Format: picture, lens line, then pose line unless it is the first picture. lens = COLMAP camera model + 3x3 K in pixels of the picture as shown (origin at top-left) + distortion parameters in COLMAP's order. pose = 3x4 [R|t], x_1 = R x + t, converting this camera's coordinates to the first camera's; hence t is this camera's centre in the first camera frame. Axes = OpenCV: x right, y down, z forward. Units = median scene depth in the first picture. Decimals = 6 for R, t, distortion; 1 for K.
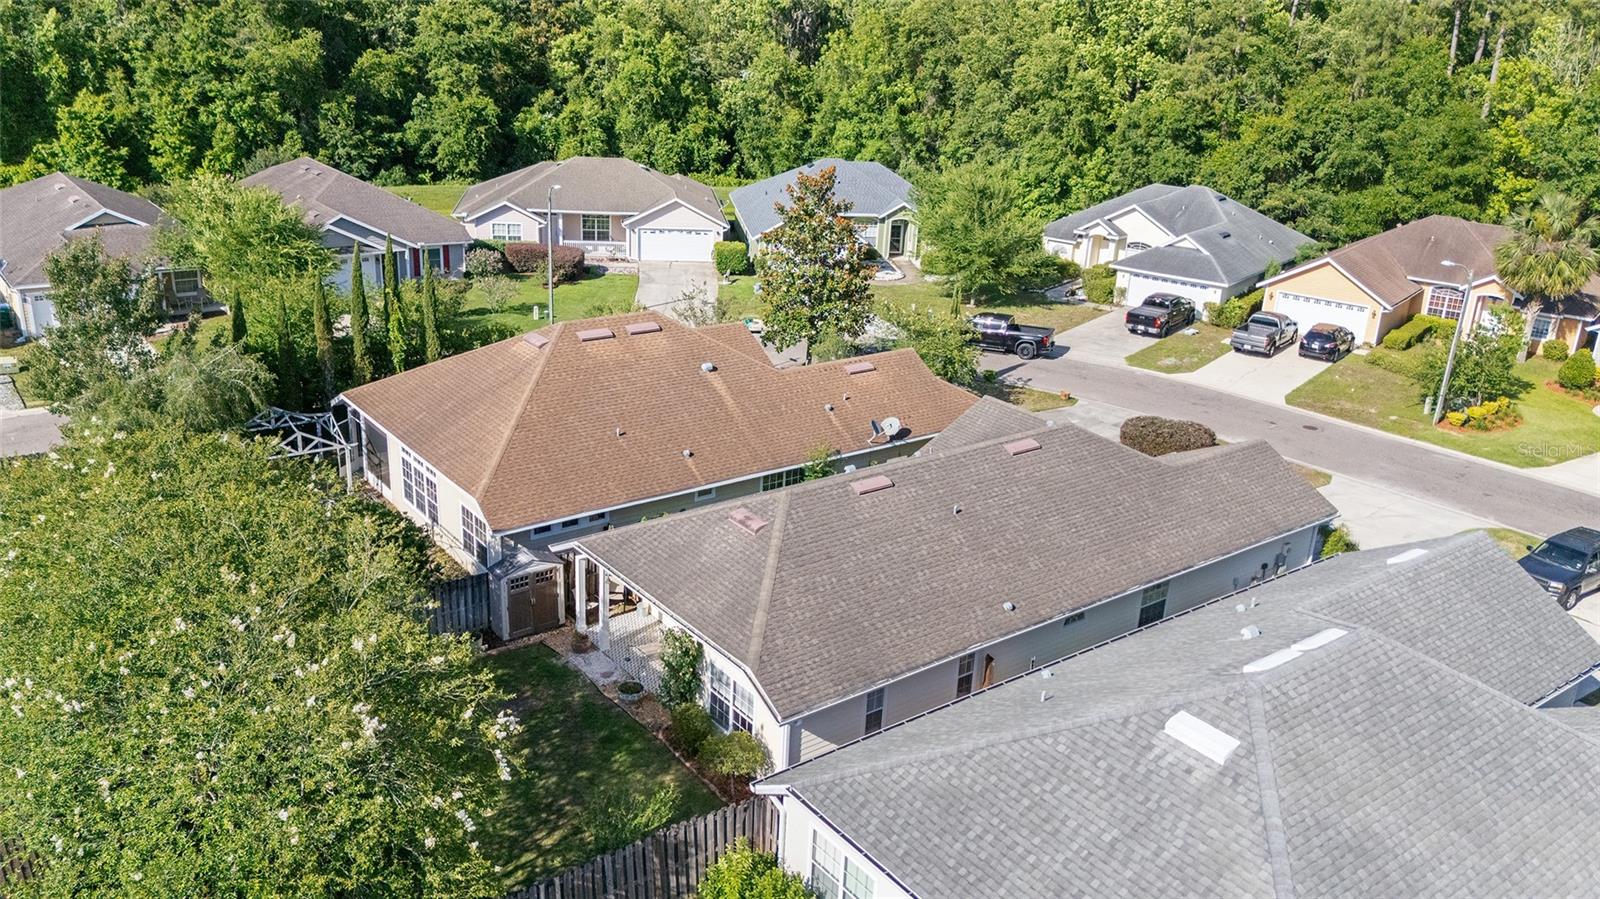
lens RADIAL K [[1282.4, 0, 802.0], [0, 1282.4, 454.6], [0, 0, 1]] dist [0.073379, -0.012049]
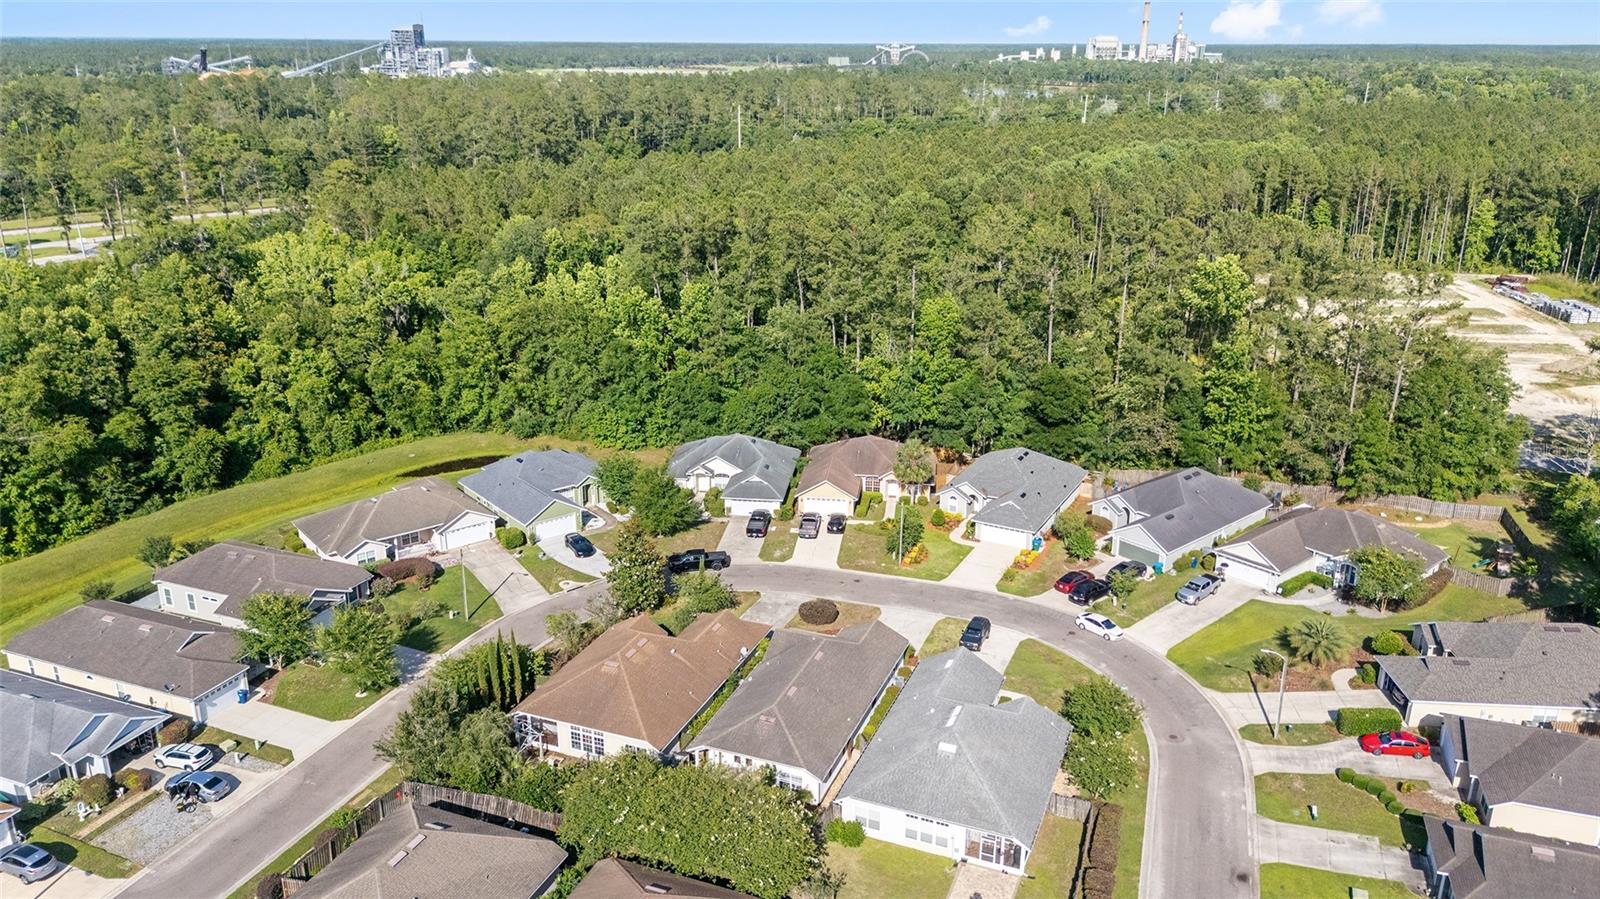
lens RADIAL K [[1185.3, 0, 811.7], [0, 1185.3, 454.7], [0, 0, 1]] dist [0.077946, -0.080837]
pose [[0.854978, -0.212259, 0.473243, -0.424019], [0.213812, 0.975529, 0.051264, -0.249474], [-0.472543, 0.057356, 0.879439, -0.554534]]
